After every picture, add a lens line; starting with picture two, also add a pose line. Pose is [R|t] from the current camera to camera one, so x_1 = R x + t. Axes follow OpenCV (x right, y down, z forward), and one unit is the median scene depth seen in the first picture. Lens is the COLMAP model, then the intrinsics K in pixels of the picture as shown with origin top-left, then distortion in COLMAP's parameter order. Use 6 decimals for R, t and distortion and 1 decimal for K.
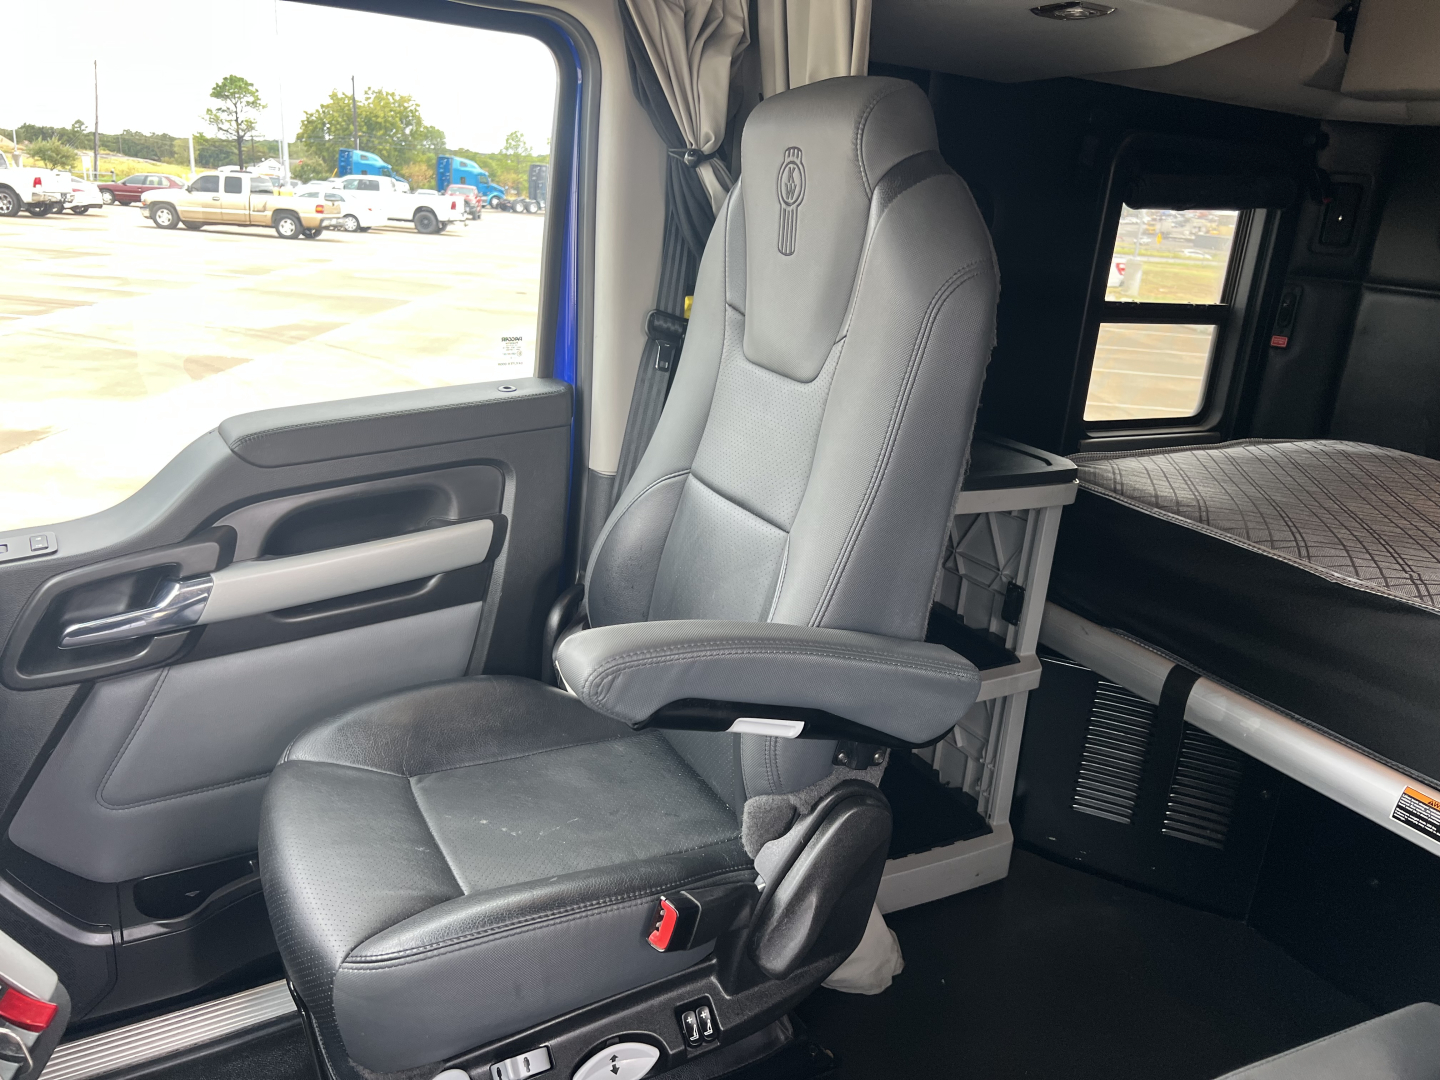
lens RADIAL K [[1089.8, 0, 729.9], [0, 1089.8, 533.1], [0, 0, 1]] dist [0.057270, -0.071459]
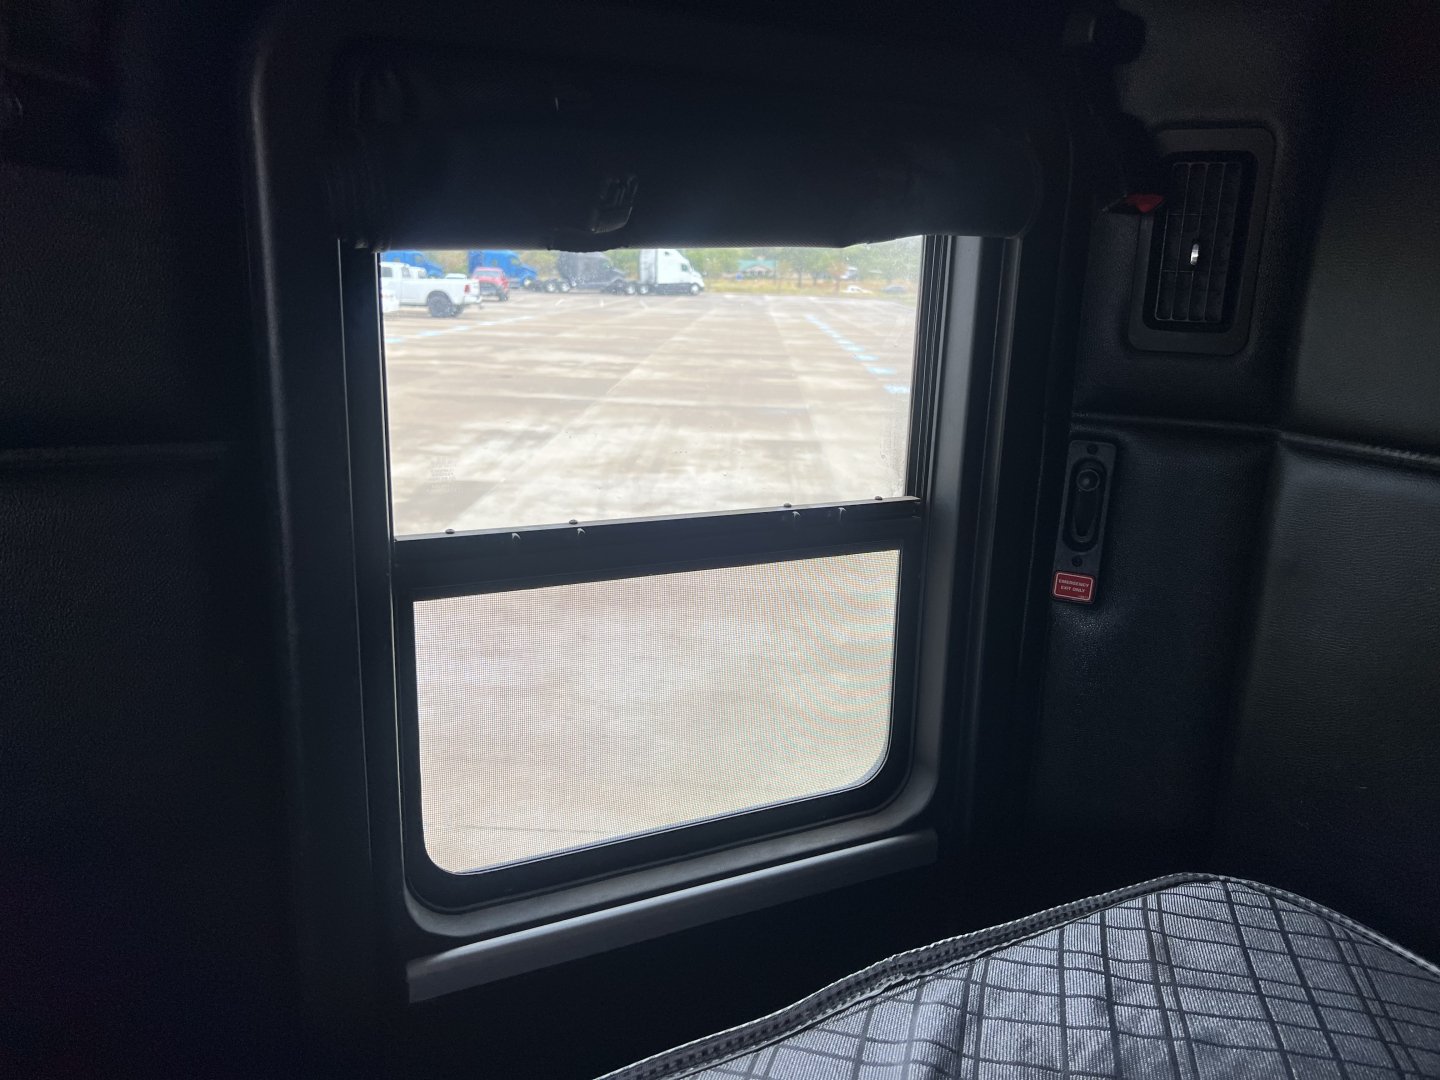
lens RADIAL K [[1089.8, 0, 729.9], [0, 1089.8, 533.1], [0, 0, 1]] dist [0.057270, -0.071459]
pose [[0.998372, -0.030189, -0.048397, 0.397151], [0.027188, 0.997736, -0.061505, -0.170209], [0.050144, 0.060089, 0.996933, 0.616227]]
